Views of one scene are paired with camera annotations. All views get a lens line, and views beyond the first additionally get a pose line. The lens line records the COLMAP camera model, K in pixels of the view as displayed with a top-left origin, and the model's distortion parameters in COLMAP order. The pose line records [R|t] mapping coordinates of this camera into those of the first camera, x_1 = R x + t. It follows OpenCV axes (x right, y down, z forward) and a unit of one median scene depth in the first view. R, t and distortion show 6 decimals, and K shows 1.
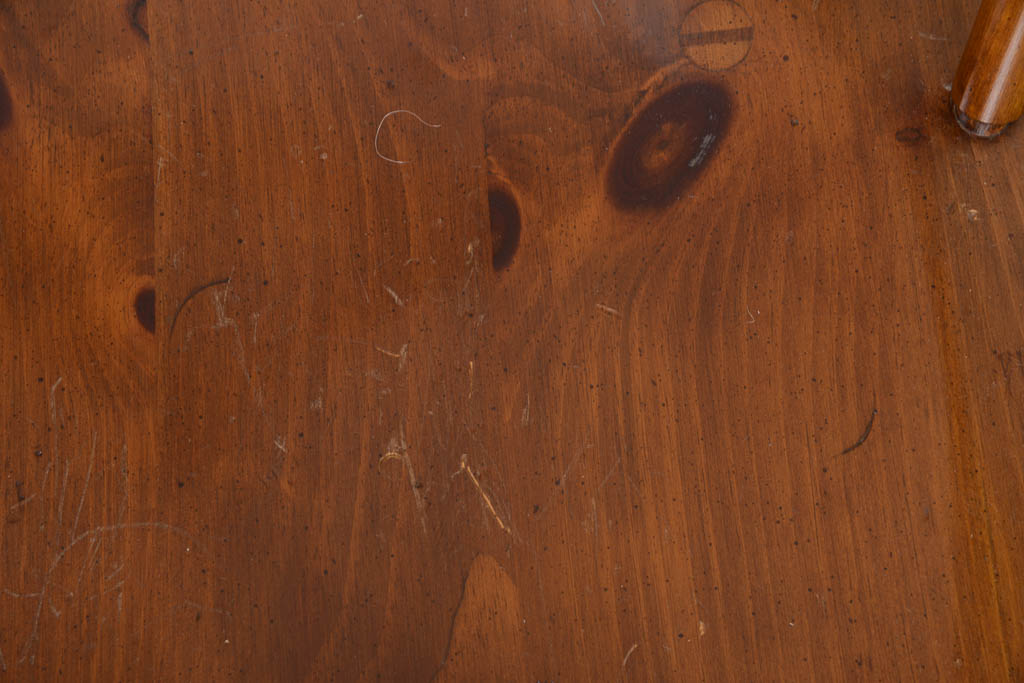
lens RADIAL K [[1748.9, 0, 501.6], [0, 1748.9, 341.5], [0, 0, 1]] dist [0.090921, 0.000000]
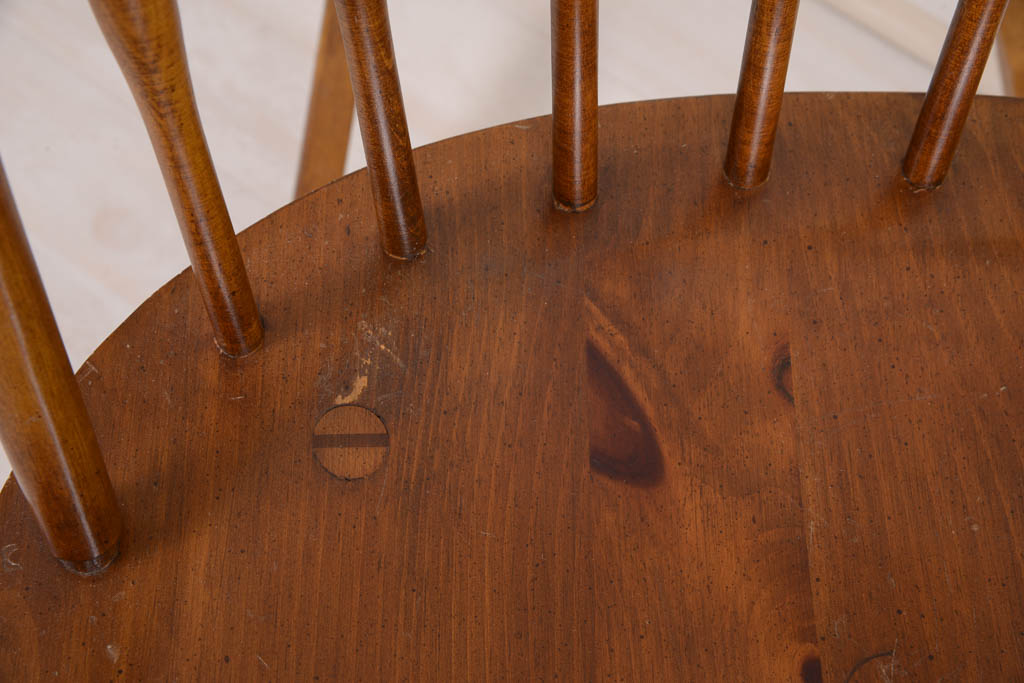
lens RADIAL K [[1748.9, 0, 521.2], [0, 1748.9, 342.9], [0, 0, 1]] dist [0.090921, 0.000000]
pose [[0.998816, 0.046586, -0.014010, -0.356076], [-0.048289, 0.984342, -0.169527, -0.028586], [0.005893, 0.170003, 0.985426, 0.005803]]
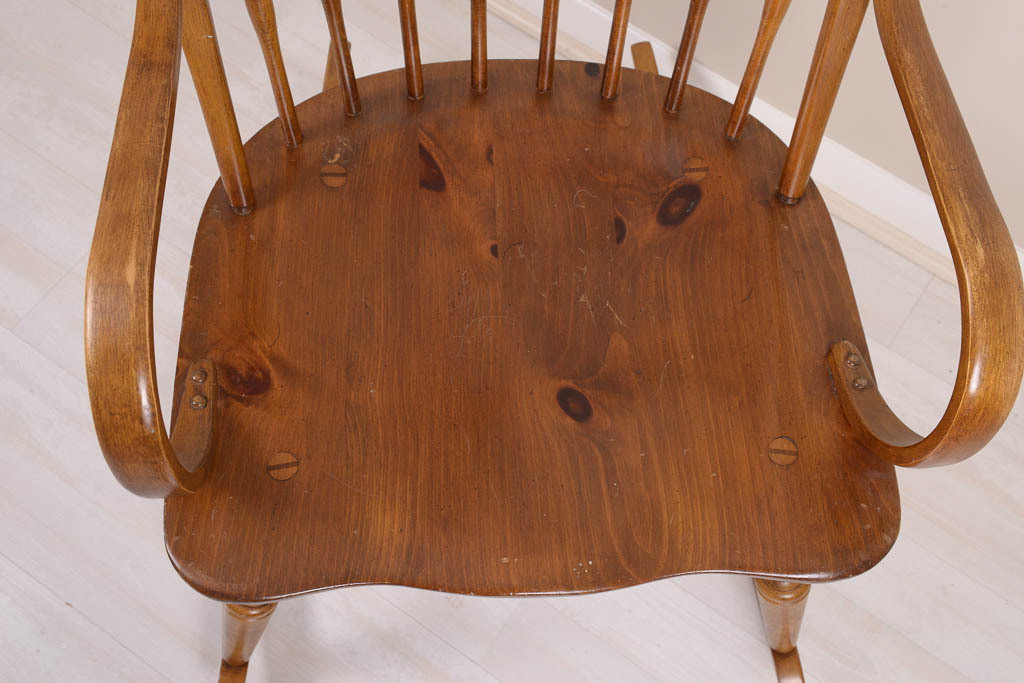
lens RADIAL K [[1219.0, 0, 510.9], [0, 1219.0, 342.6], [0, 0, 1]] dist [0.016530, 0.000000]
pose [[0.999397, 0.033709, 0.008343, -0.185925], [-0.031502, 0.981160, -0.190614, 0.494691], [-0.014611, 0.190236, 0.981630, -0.888017]]
